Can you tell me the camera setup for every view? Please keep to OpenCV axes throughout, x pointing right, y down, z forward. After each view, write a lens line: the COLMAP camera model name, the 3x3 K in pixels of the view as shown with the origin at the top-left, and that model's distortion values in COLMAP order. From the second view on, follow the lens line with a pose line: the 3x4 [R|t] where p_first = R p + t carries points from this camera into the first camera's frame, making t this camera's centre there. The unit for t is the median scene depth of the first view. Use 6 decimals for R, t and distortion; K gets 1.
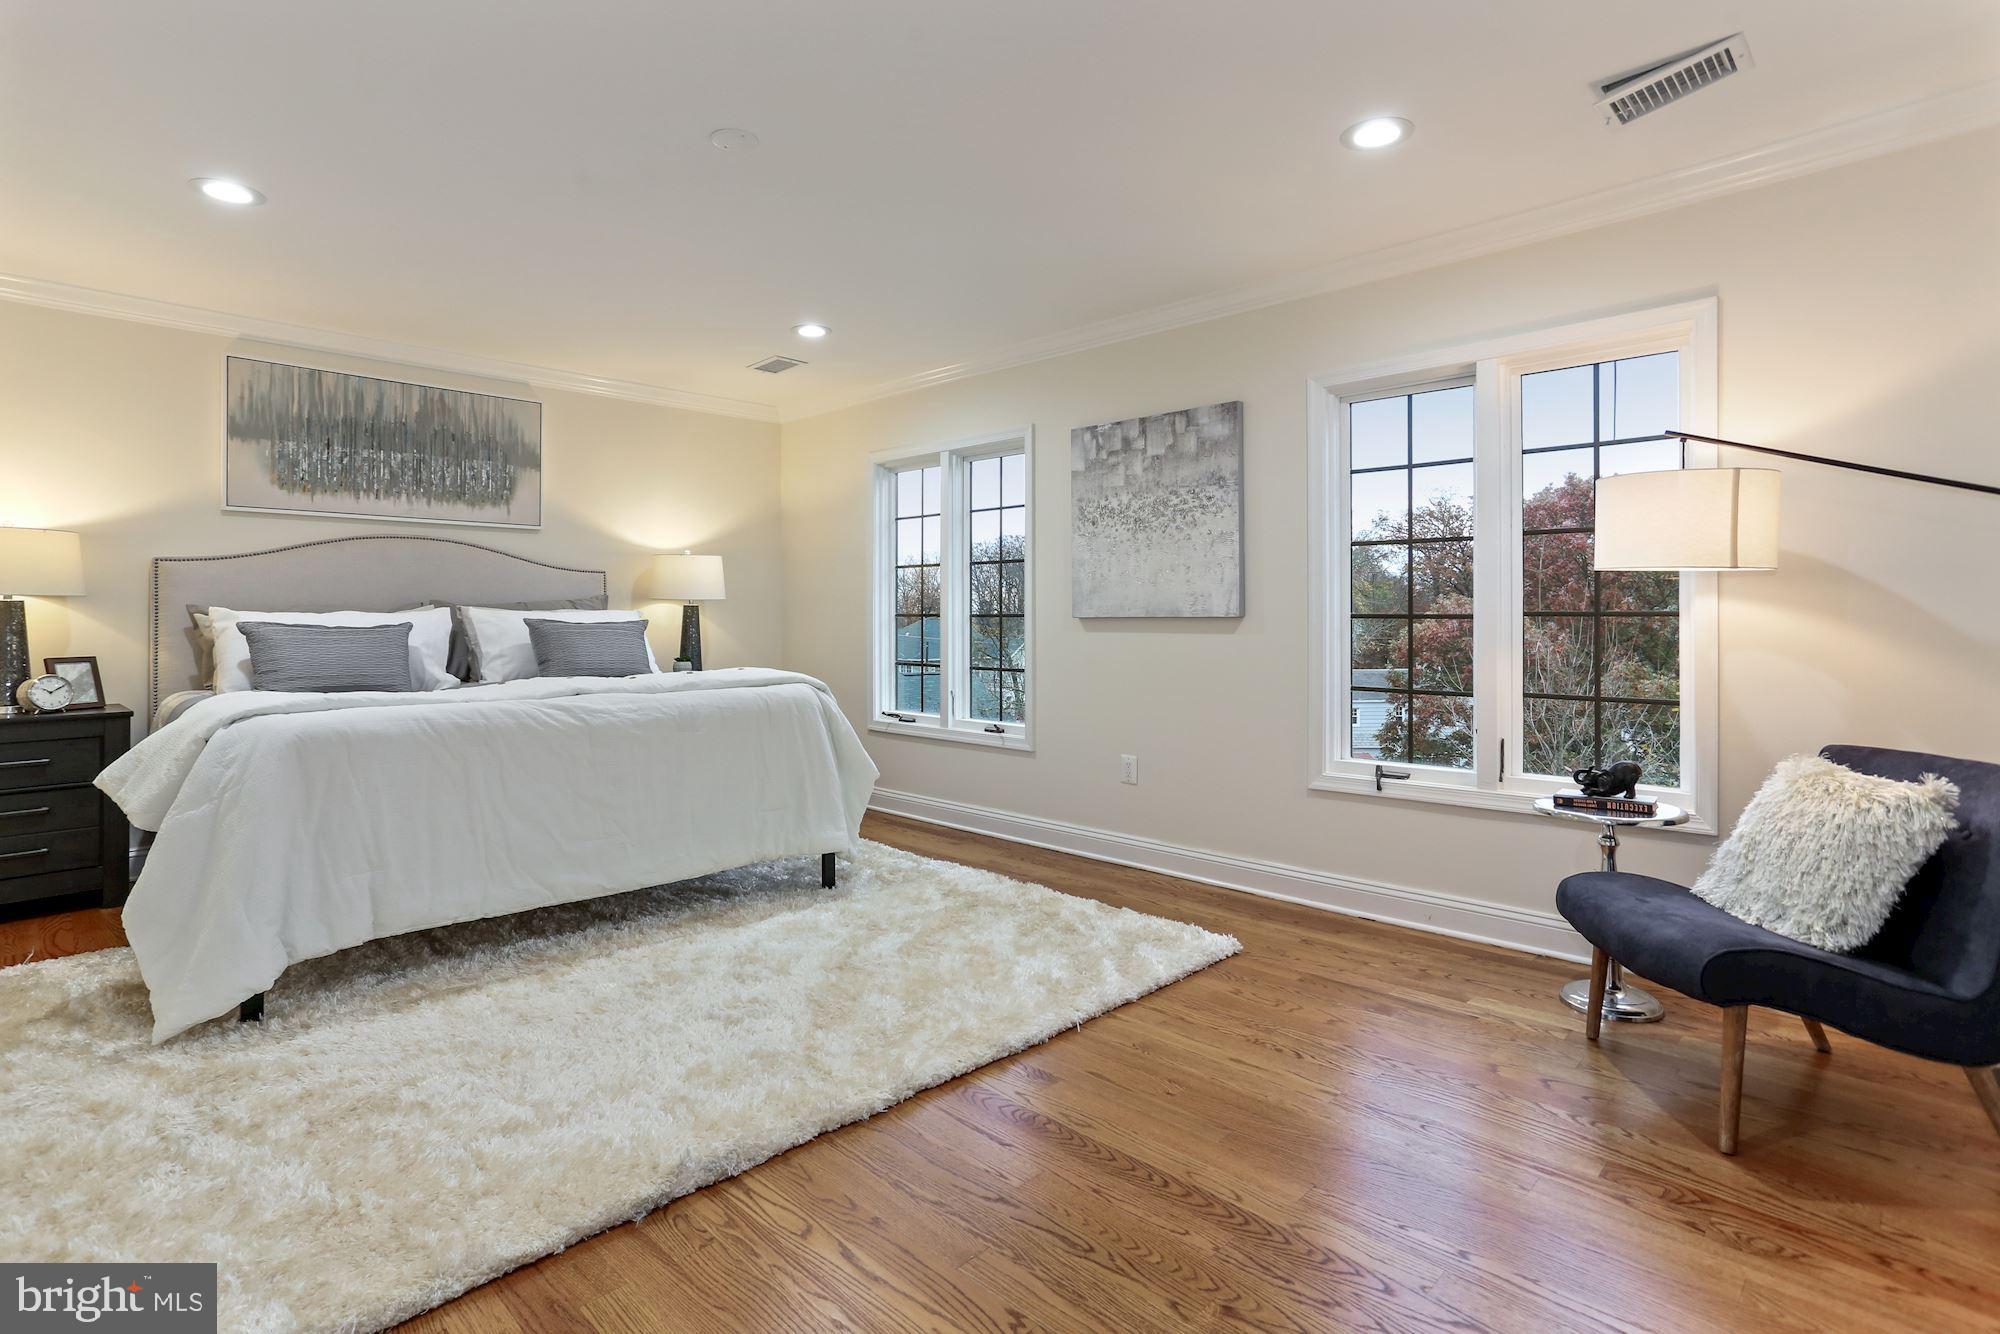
lens RADIAL K [[972.3, 0, 986.4], [0, 972.3, 655.6], [0, 0, 1]] dist [-0.049682, 0.034535]
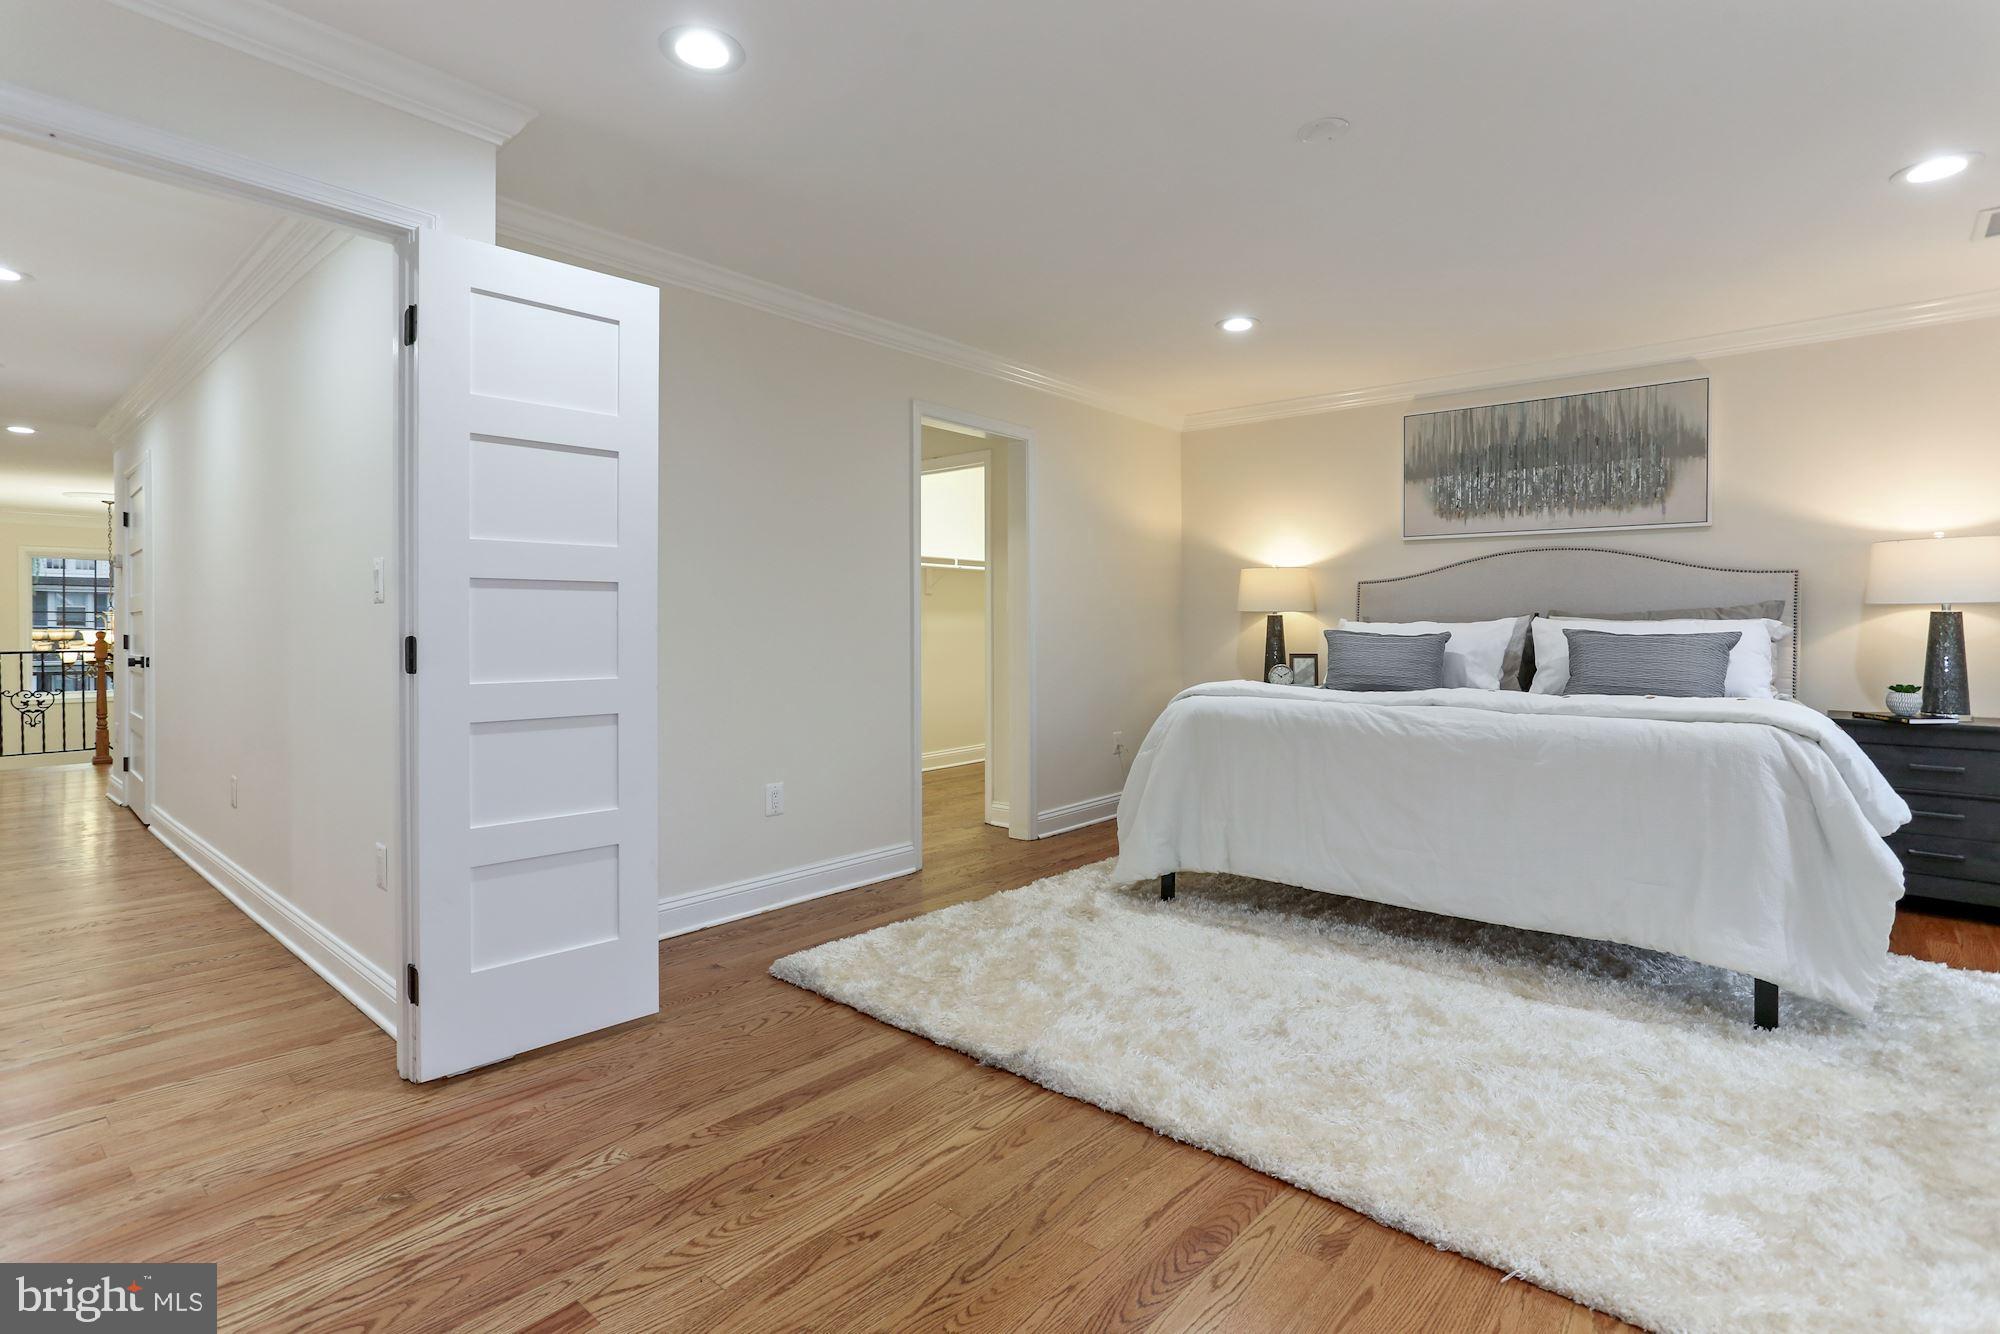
lens RADIAL K [[972.3, 0, 986.4], [0, 972.3, 655.6], [0, 0, 1]] dist [-0.049682, 0.034535]
pose [[0.072557, 0.032015, -0.996850, 0.410672], [-0.041951, 0.998698, 0.029021, -0.015466], [0.996482, 0.039713, 0.073806, 0.360497]]
